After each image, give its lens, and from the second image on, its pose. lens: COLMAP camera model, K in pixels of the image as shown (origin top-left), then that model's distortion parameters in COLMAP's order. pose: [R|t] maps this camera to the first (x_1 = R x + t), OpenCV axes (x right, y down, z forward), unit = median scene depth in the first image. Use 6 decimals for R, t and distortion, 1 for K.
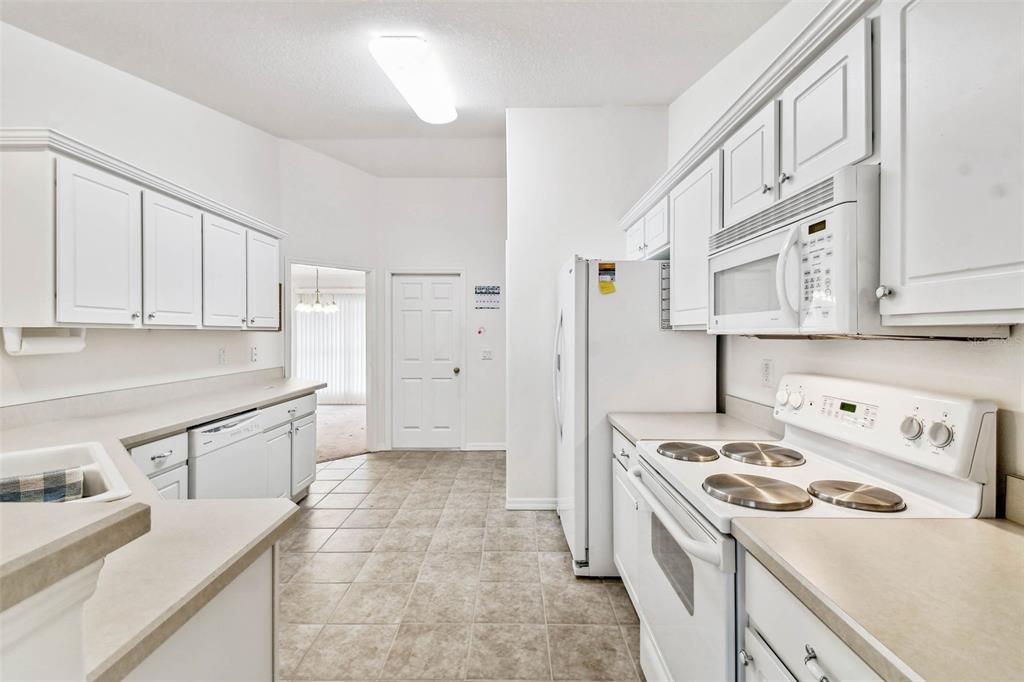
lens RADIAL K [[447.4, 0, 507.7], [0, 447.4, 334.2], [0, 0, 1]] dist [0.003055, -0.000249]
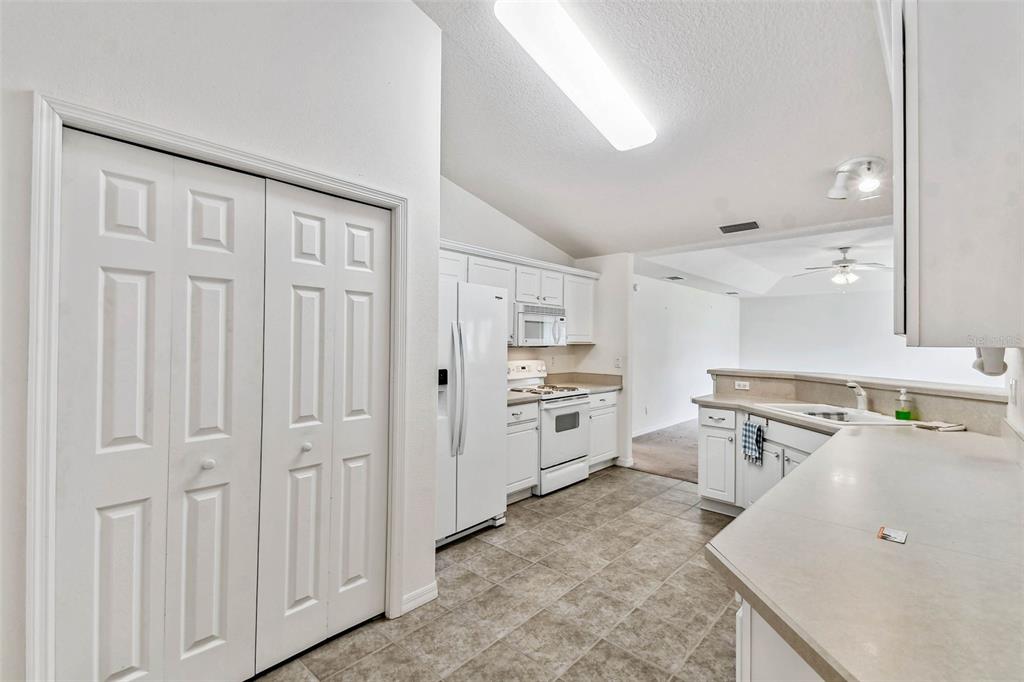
lens RADIAL K [[447.4, 0, 503.5], [0, 447.4, 339.5], [0, 0, 1]] dist [0.003055, -0.000249]
pose [[-0.732705, -0.003625, 0.680536, -0.726302], [-0.004758, 0.999989, 0.000204, -0.024463], [-0.680529, -0.003089, -0.732714, 1.873611]]
